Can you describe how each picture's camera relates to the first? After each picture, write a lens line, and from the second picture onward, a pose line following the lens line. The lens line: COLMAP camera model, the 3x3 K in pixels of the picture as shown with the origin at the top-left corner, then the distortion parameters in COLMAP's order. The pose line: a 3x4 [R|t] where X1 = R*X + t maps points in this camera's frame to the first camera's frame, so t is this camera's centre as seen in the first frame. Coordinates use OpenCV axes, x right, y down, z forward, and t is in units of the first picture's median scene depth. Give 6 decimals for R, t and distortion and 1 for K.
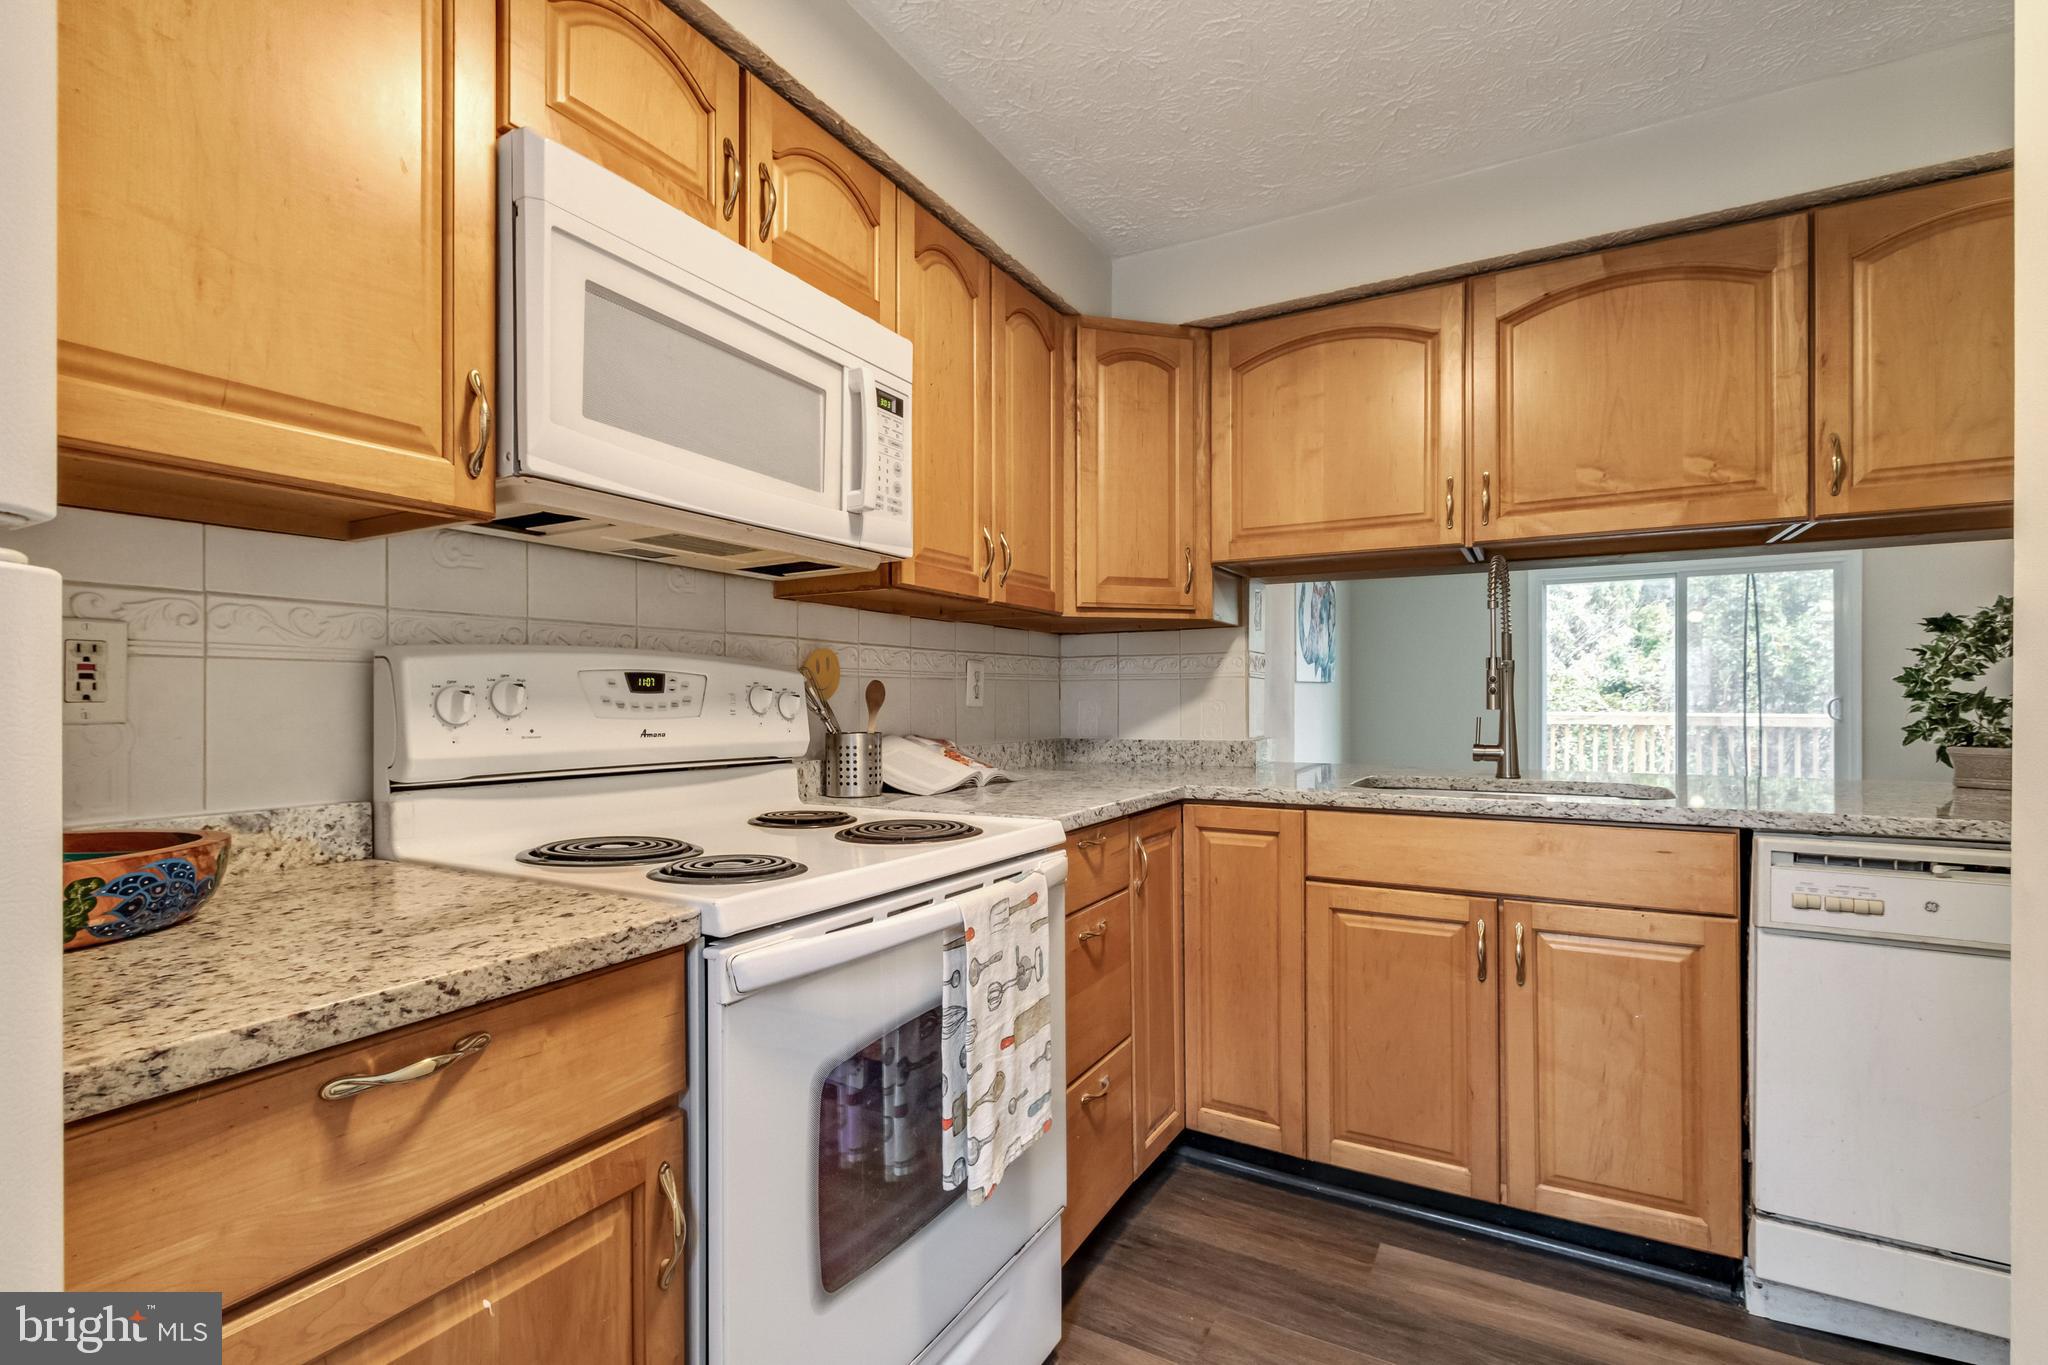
lens RADIAL K [[942.9, 0, 1025.4], [0, 942.9, 693.3], [0, 0, 1]] dist [-0.002251, -0.000280]
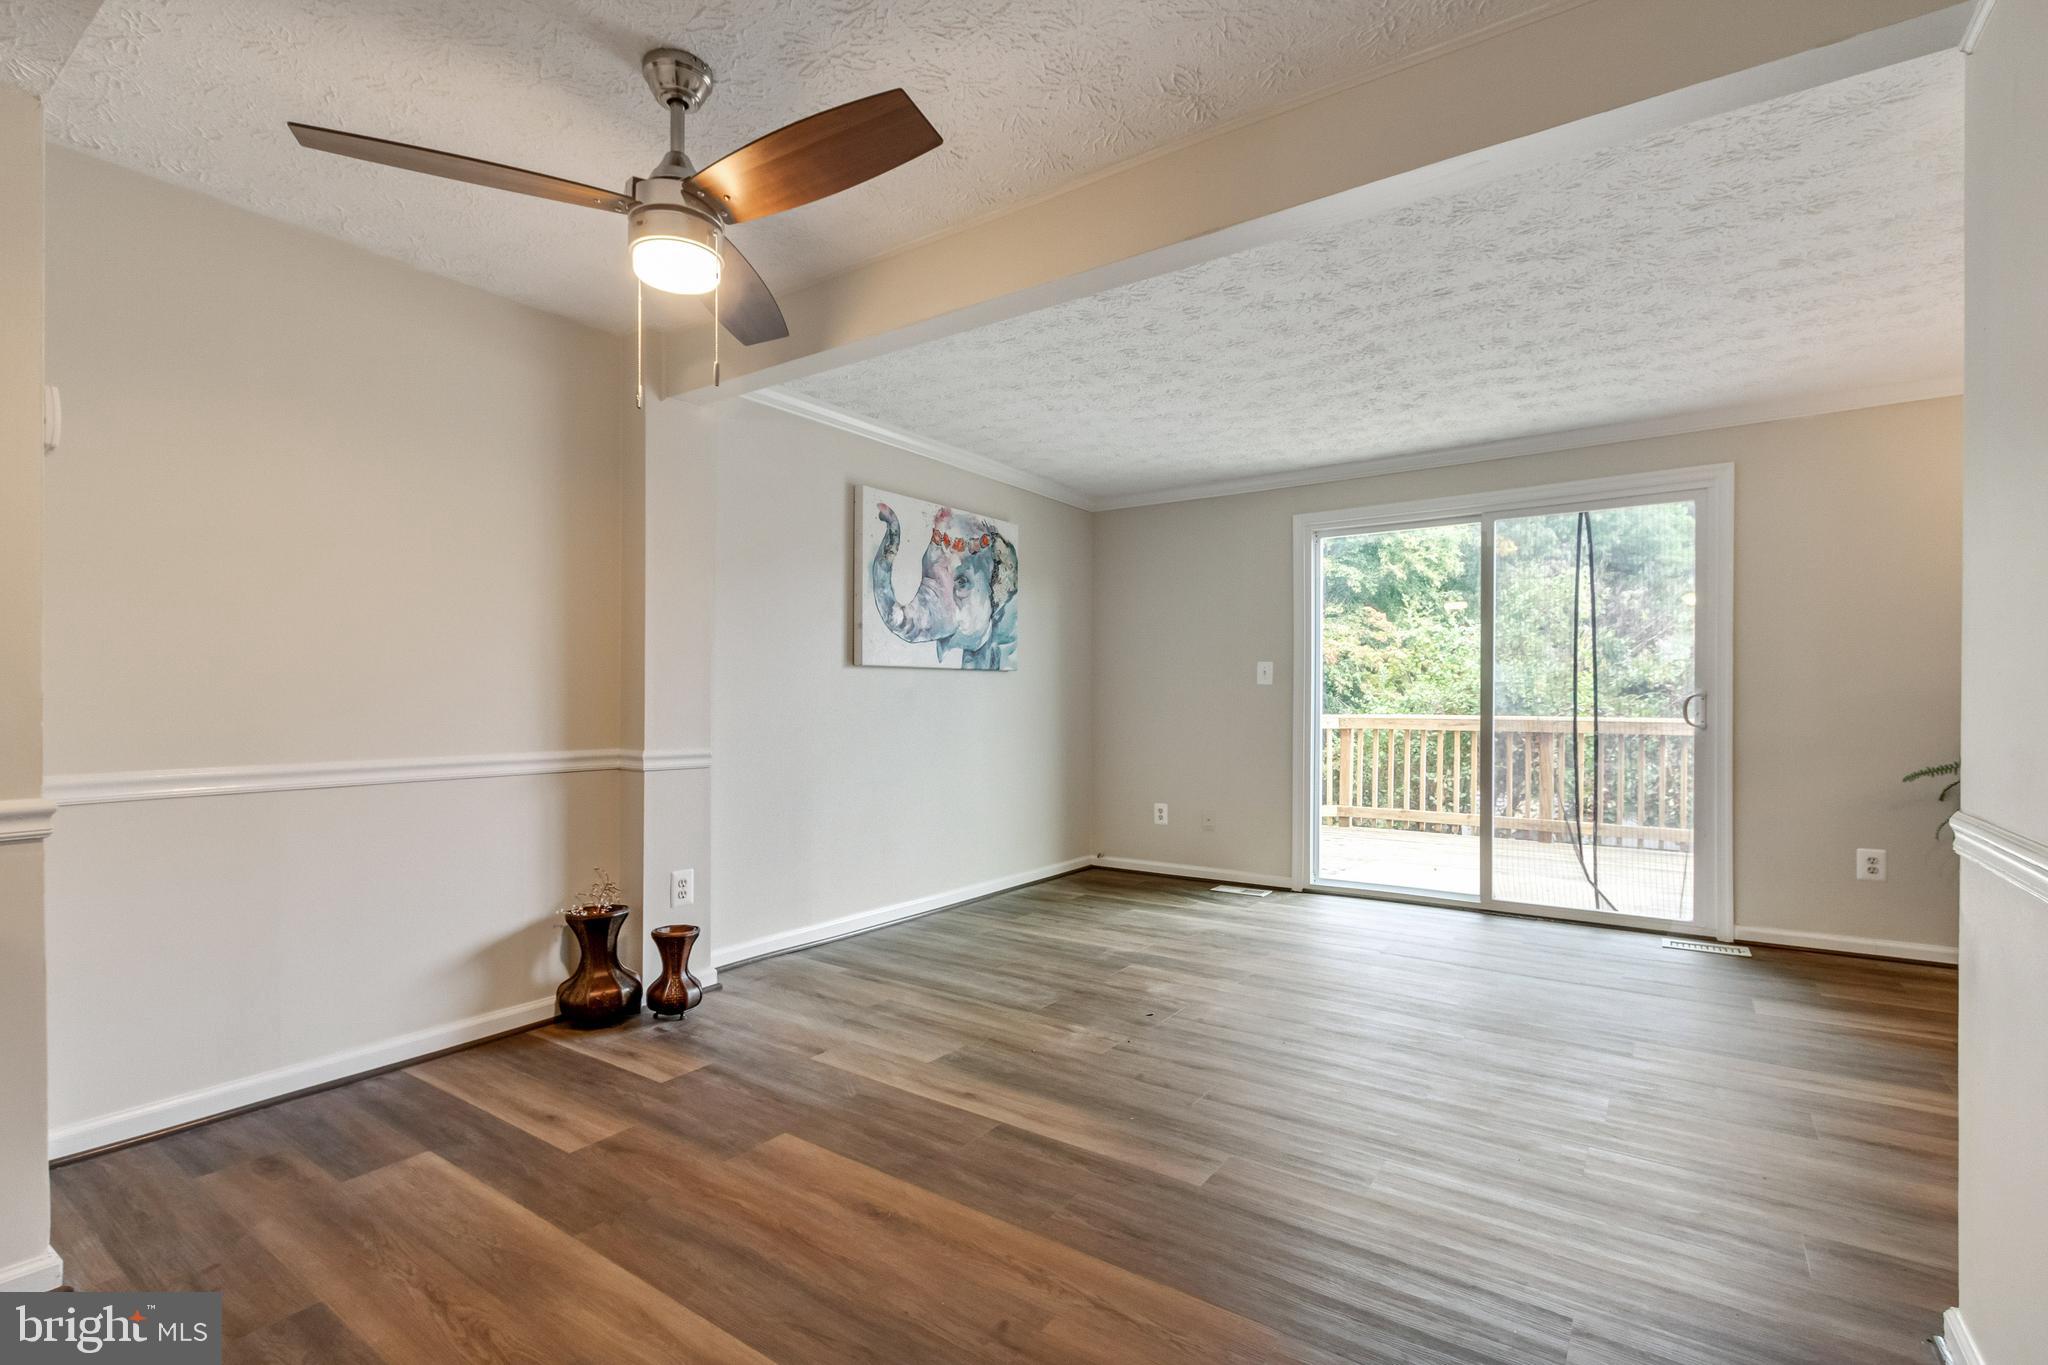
lens RADIAL K [[937.5, 0, 1020.5], [0, 937.5, 696.4], [0, 0, 1]] dist [0.004677, 0.000244]
pose [[0.994937, 0.001901, -0.100486, 1.769056], [-0.002106, 0.999996, -0.001936, 0.042200], [0.100482, 0.002138, 0.994937, 1.166113]]
